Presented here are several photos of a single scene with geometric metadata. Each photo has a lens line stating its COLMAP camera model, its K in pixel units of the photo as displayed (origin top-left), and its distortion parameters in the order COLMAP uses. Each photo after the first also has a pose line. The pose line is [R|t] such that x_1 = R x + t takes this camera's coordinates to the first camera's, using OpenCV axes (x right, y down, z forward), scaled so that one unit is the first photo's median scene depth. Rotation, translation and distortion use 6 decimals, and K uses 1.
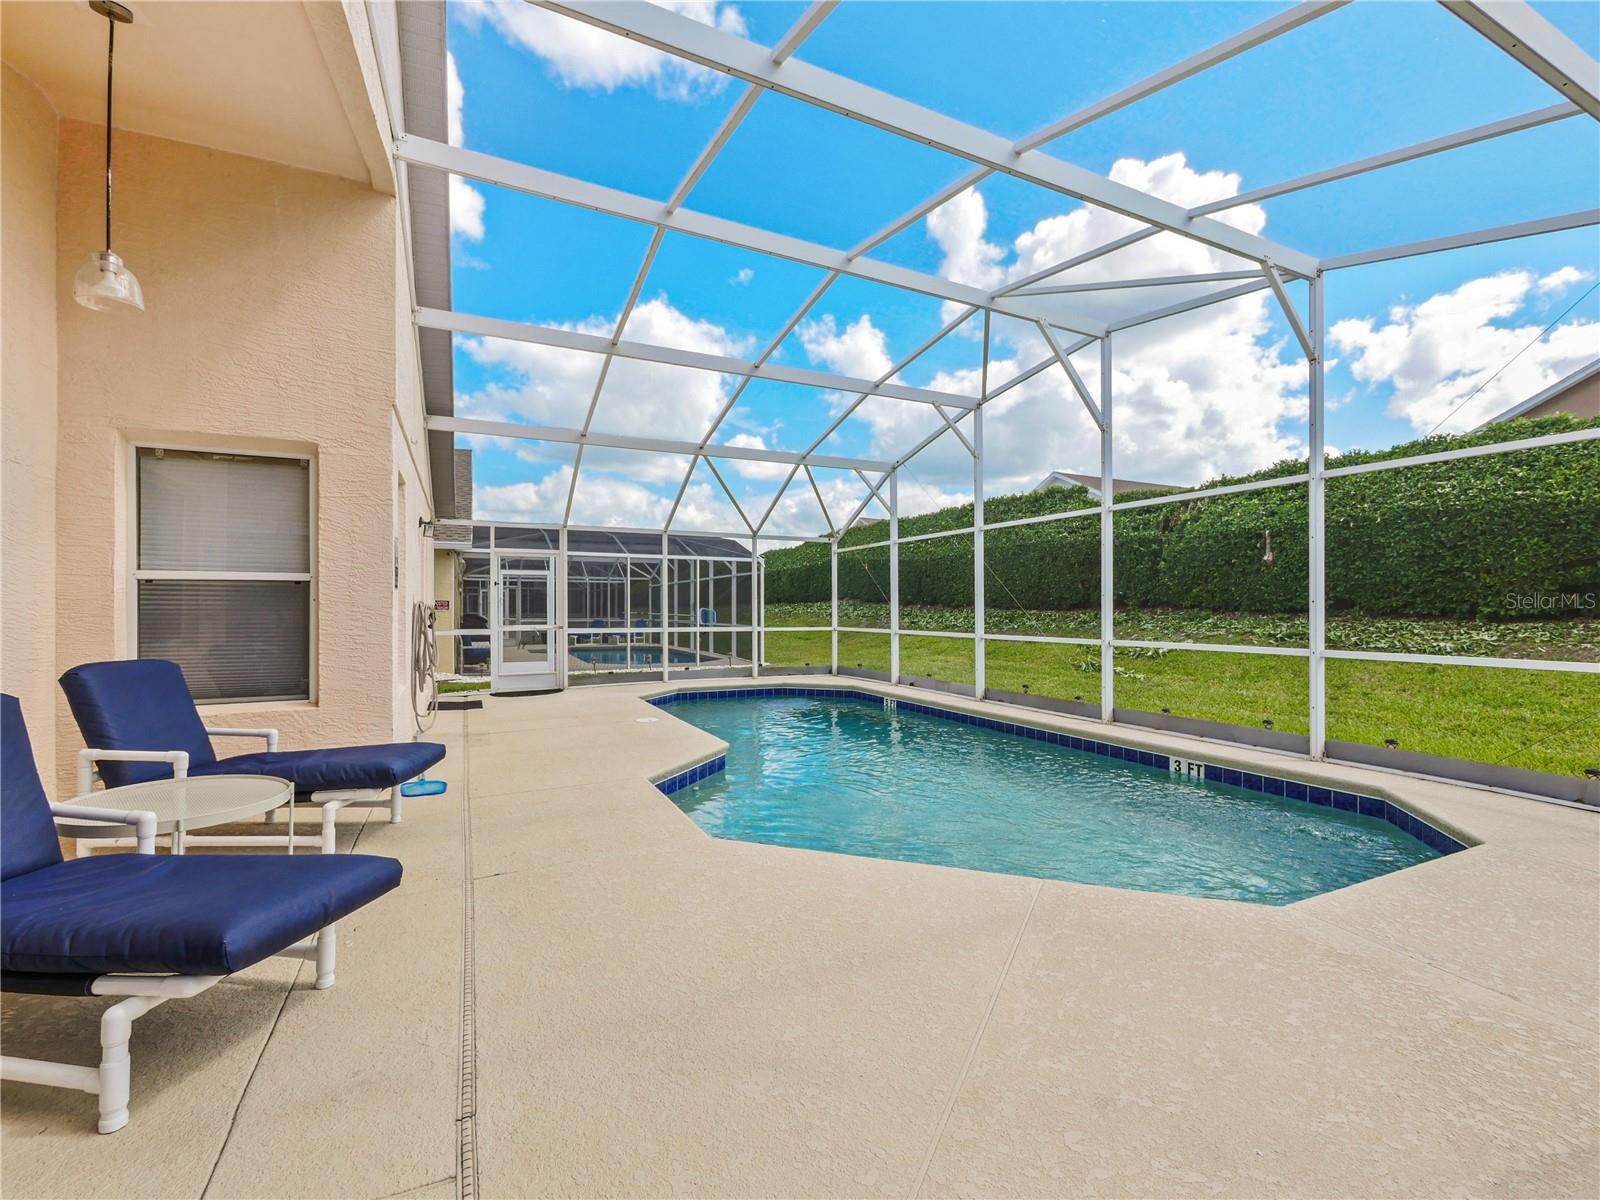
lens RADIAL K [[704.6, 0, 793.8], [0, 704.6, 601.5], [0, 0, 1]] dist [-0.001126, -0.000471]
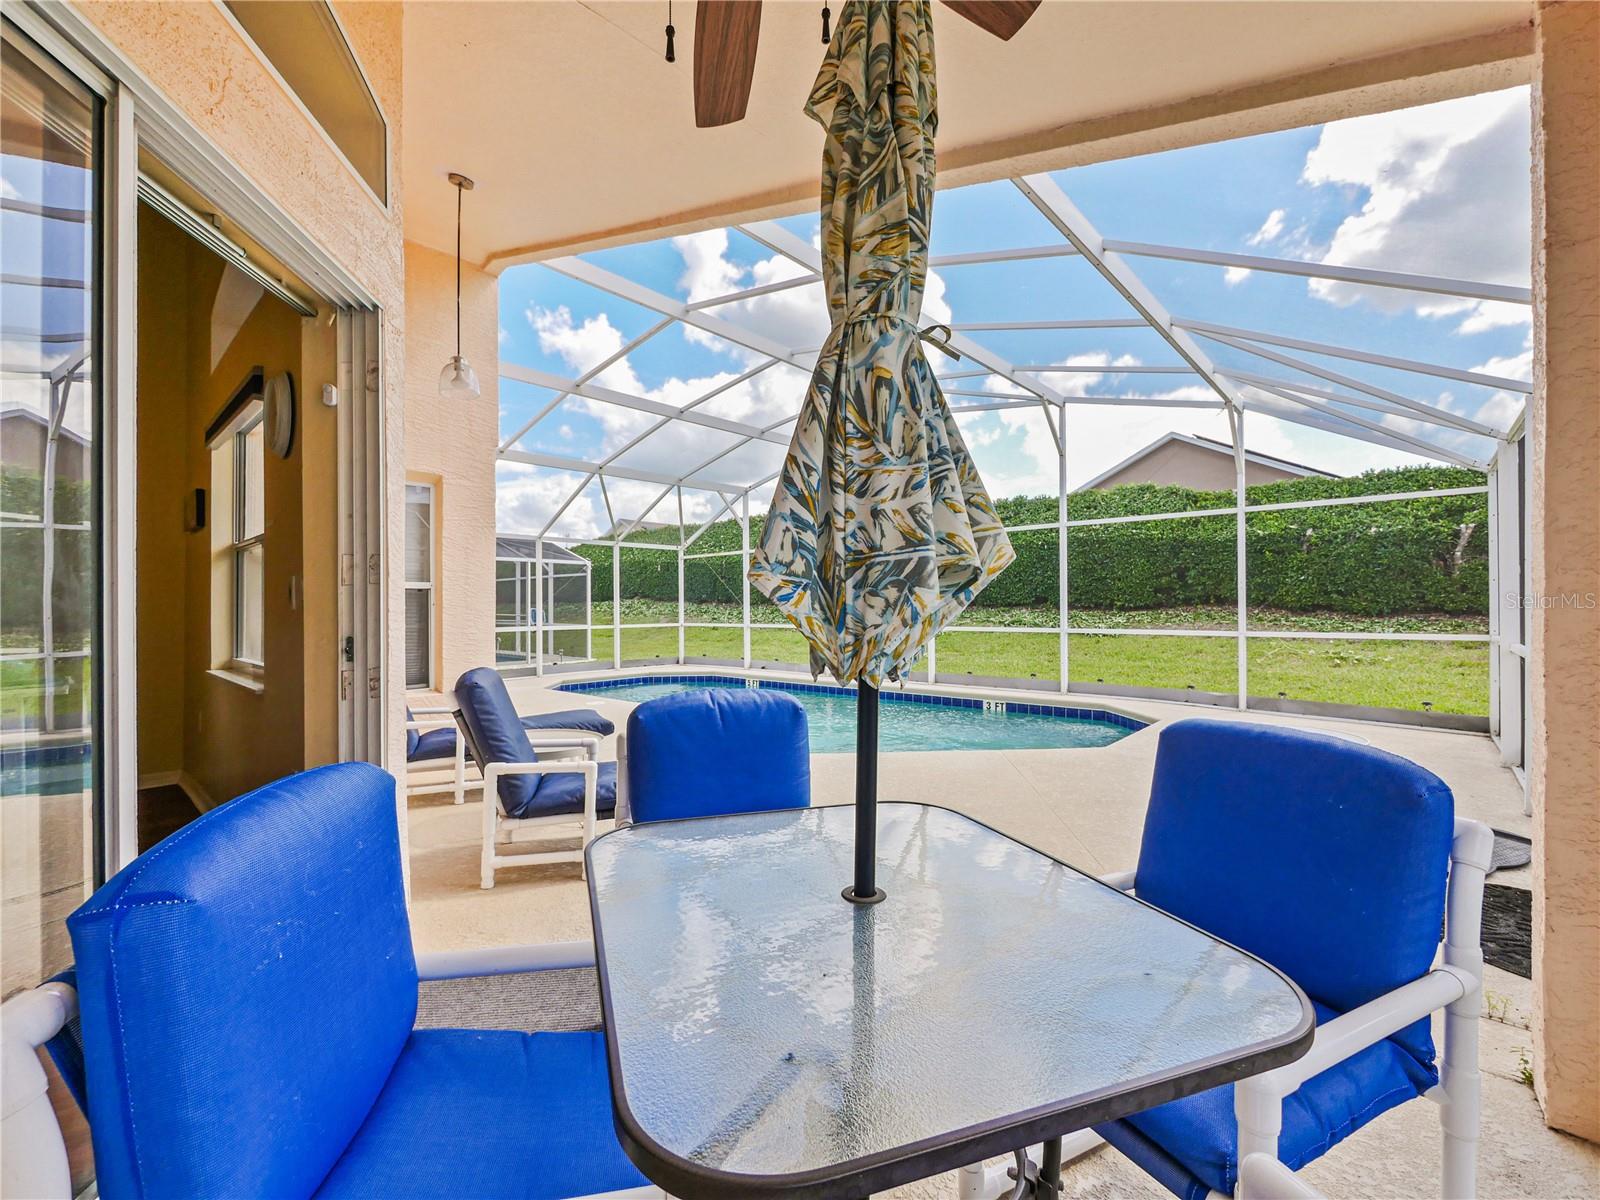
lens RADIAL K [[704.6, 0, 793.8], [0, 704.6, 601.5], [0, 0, 1]] dist [-0.001126, -0.000471]
pose [[0.921241, -0.007580, 0.388920, -0.219893], [0.006067, 0.999968, 0.005118, -0.003712], [-0.388946, -0.002356, 0.921258, -0.129140]]
